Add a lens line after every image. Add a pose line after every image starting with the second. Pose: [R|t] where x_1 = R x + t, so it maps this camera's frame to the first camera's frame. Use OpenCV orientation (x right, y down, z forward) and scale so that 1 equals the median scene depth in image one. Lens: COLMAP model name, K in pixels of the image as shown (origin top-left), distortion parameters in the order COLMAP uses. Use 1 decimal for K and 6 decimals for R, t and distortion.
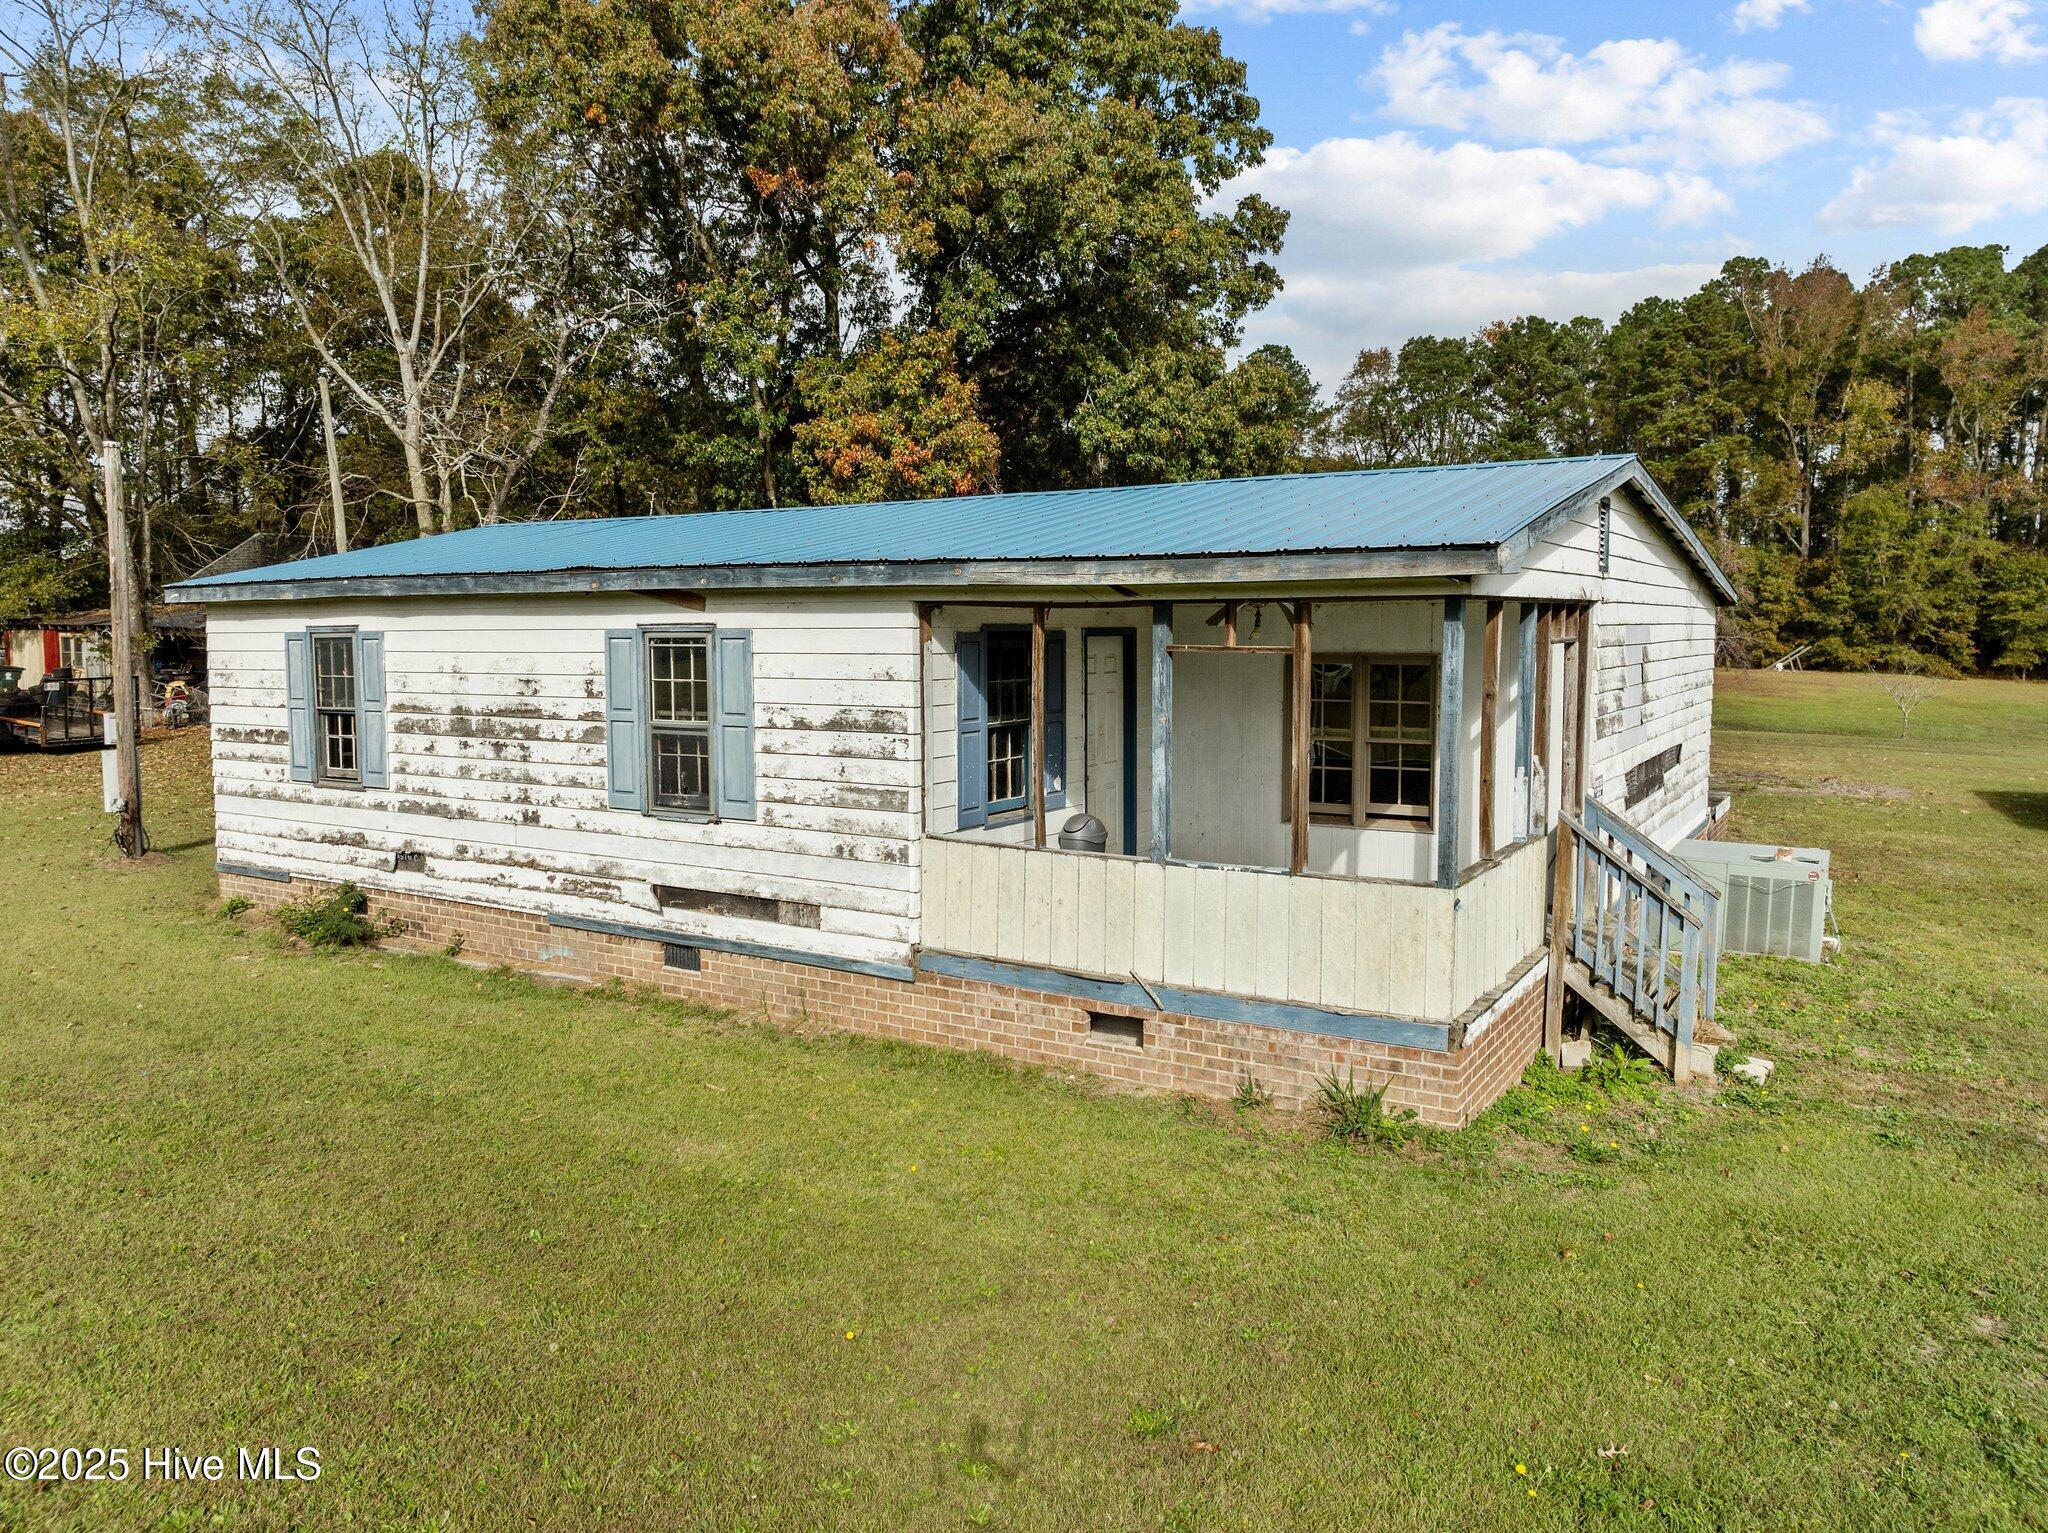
lens RADIAL K [[1462.4, 0, 1024.0], [0, 1462.4, 766.5], [0, 0, 1]] dist [-0.075563, 0.043238]
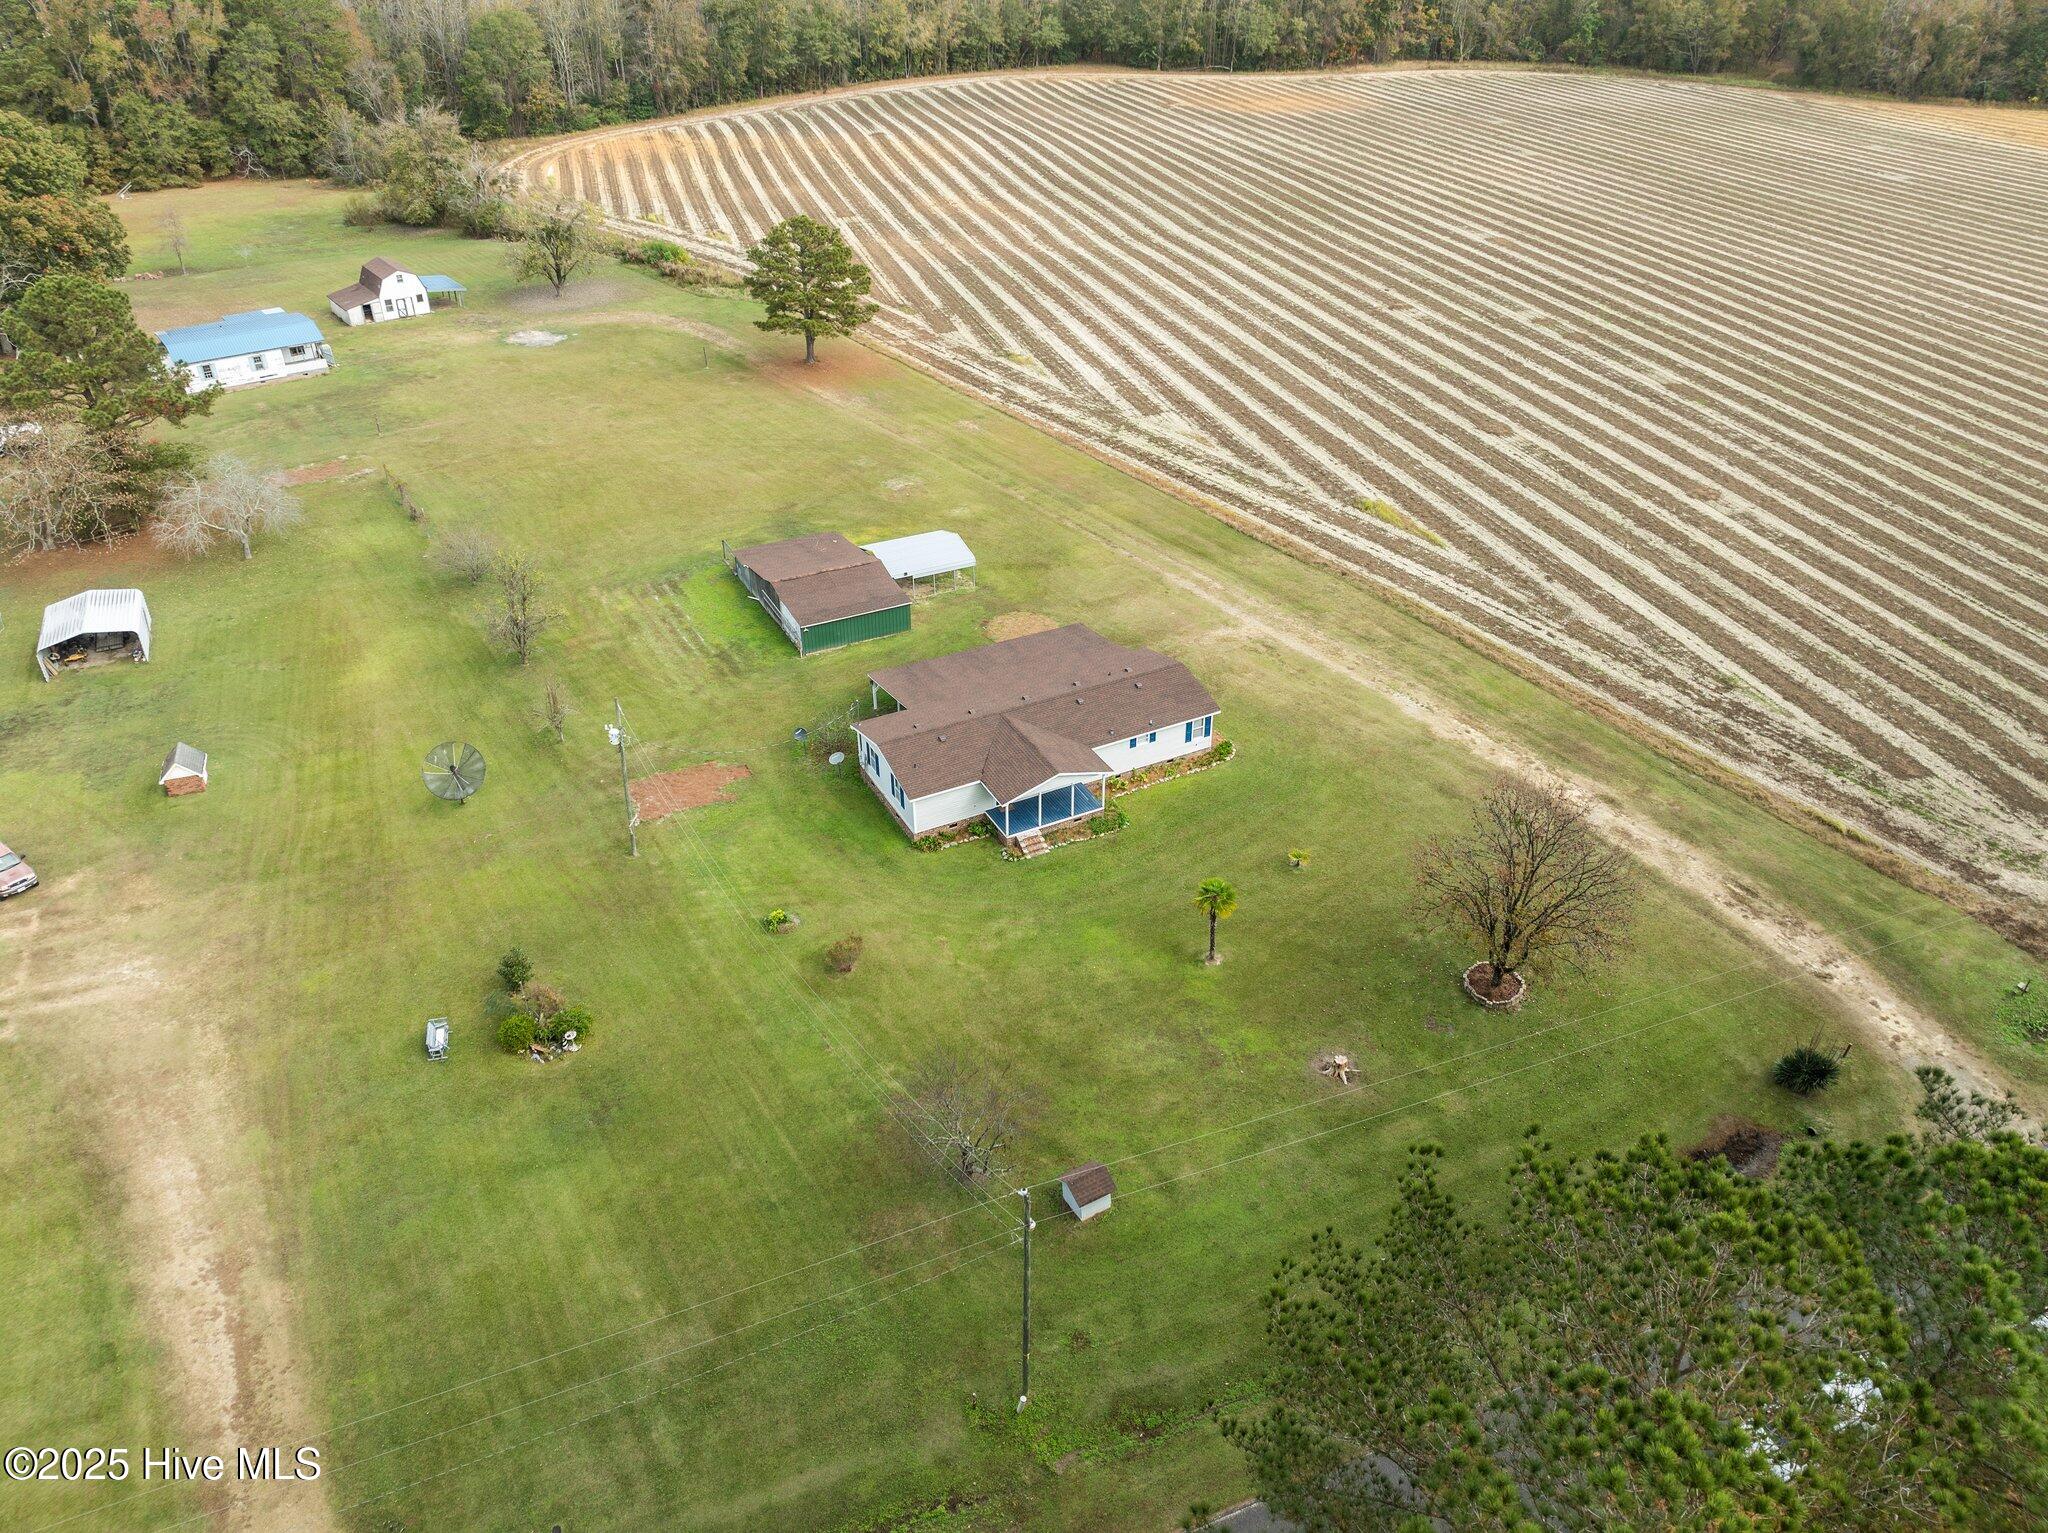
lens RADIAL K [[1446.1, 0, 1024.0], [0, 1446.1, 766.5], [0, 0, 1]] dist [-0.037175, 0.001468]
pose [[0.401330, -0.495945, 0.770047, -0.924052], [0.087269, 0.857604, 0.506853, -0.284263], [-0.911766, -0.136214, 0.387463, -1.077016]]
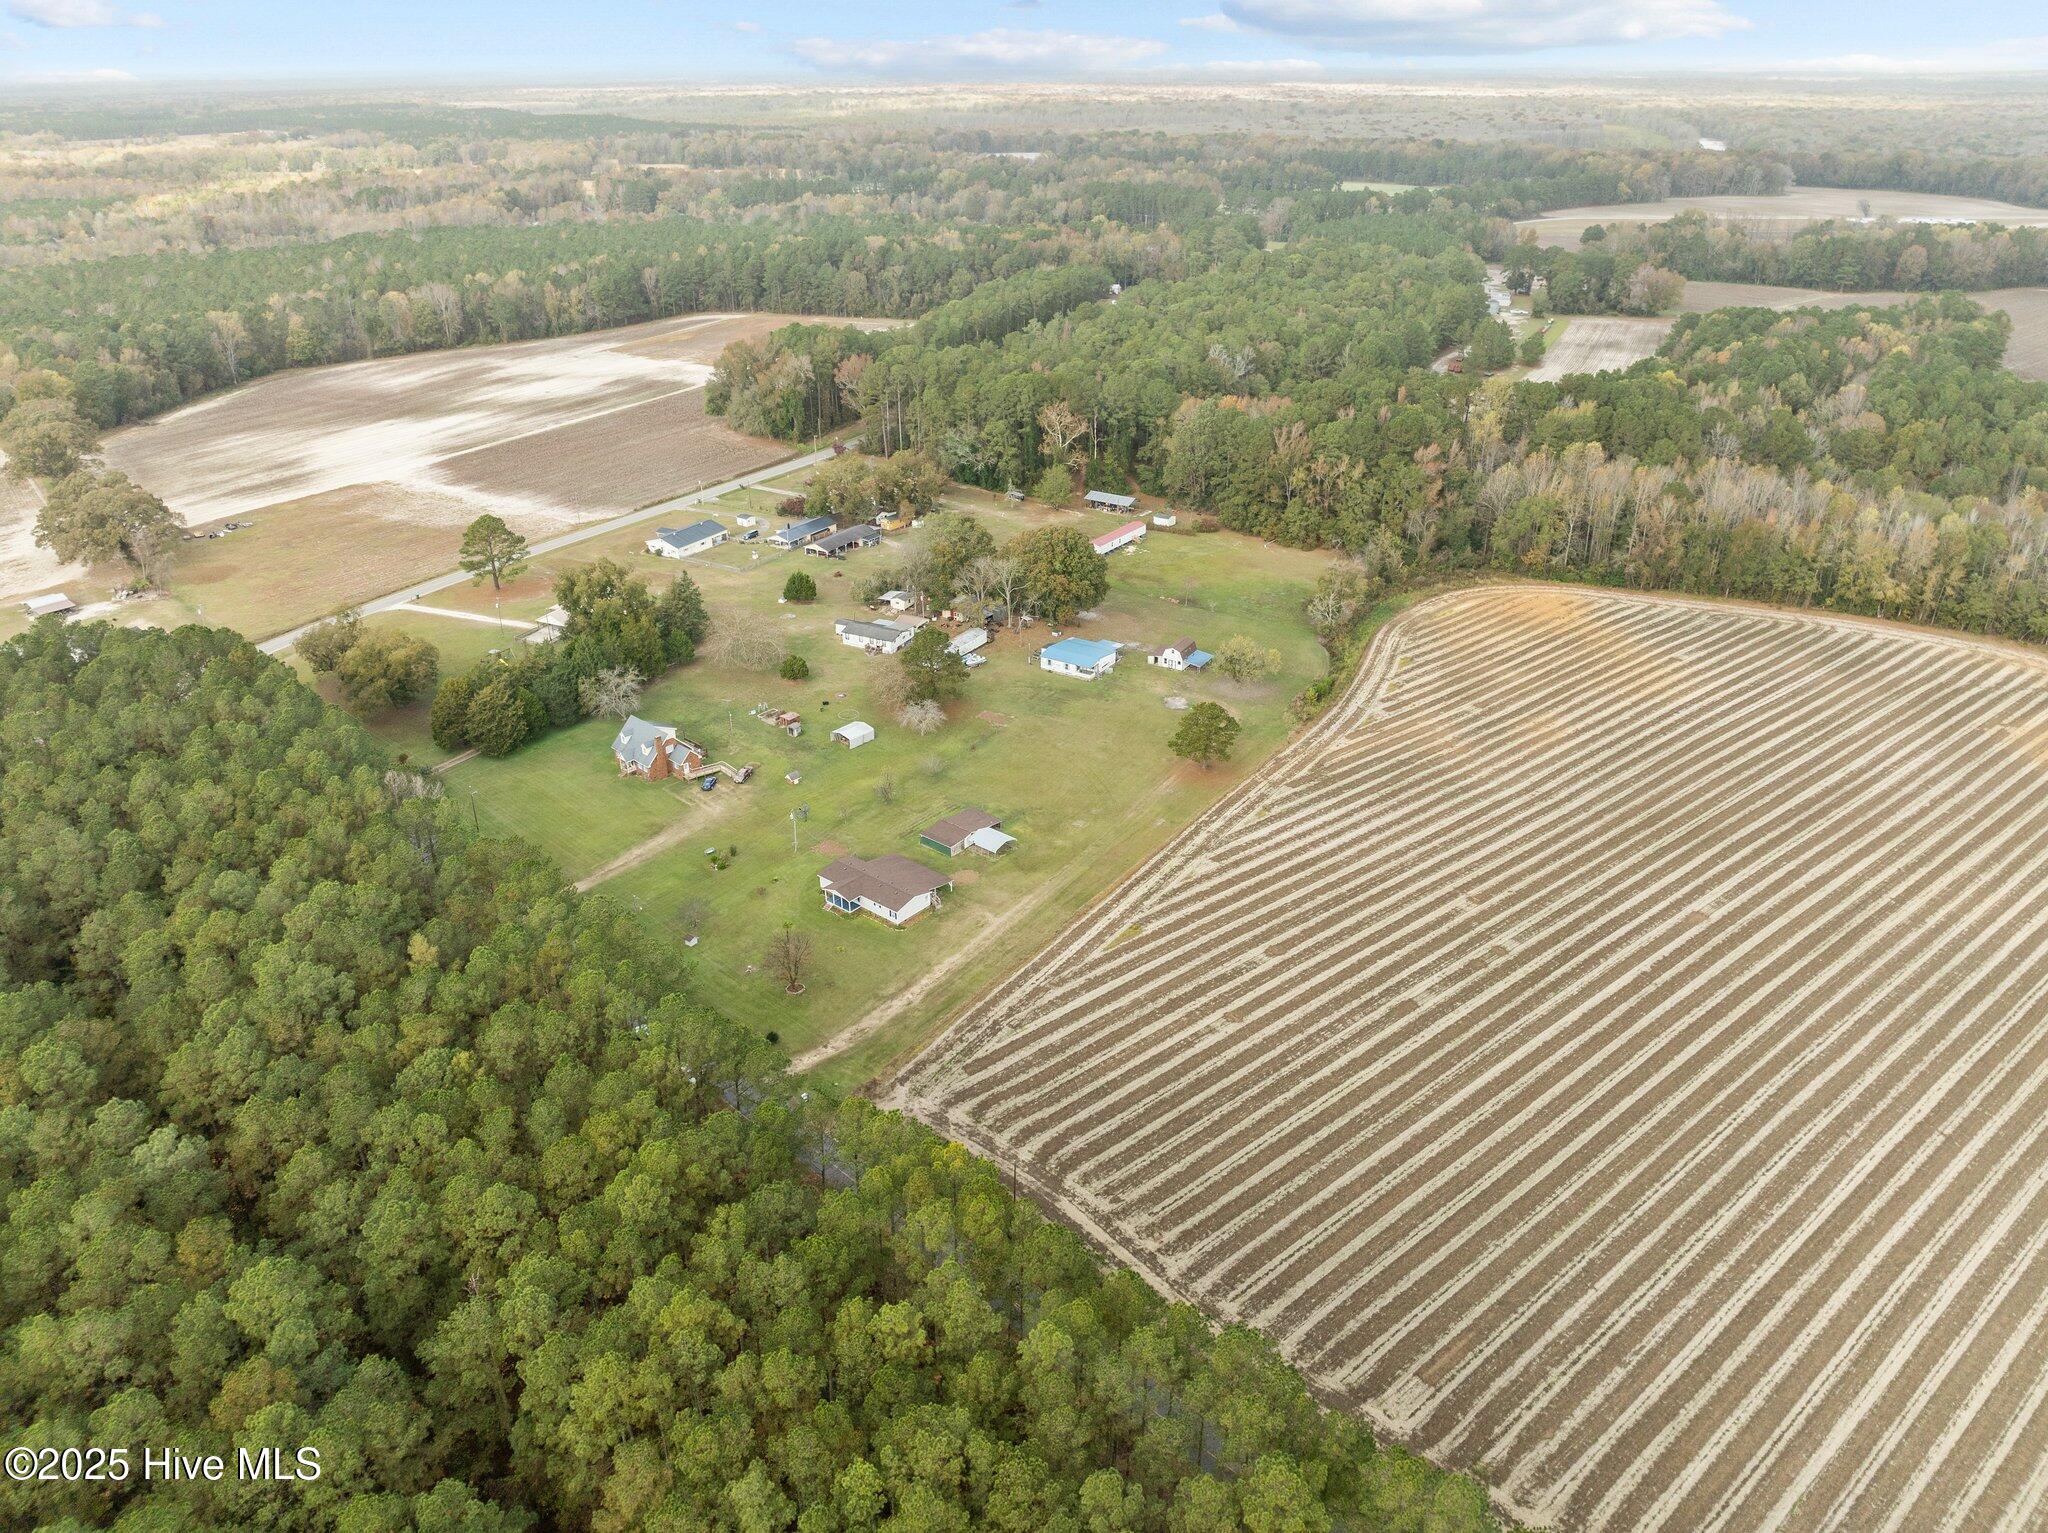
lens RADIAL K [[1415.2, 0, 1024.0], [0, 1415.2, 766.5], [0, 0, 1]] dist [0.000677, 0.000790]
pose [[0.999911, 0.005408, -0.012213, -0.078220], [-0.000575, 0.930957, 0.365128, -0.906508], [0.013344, -0.365089, 0.930877, -2.780454]]
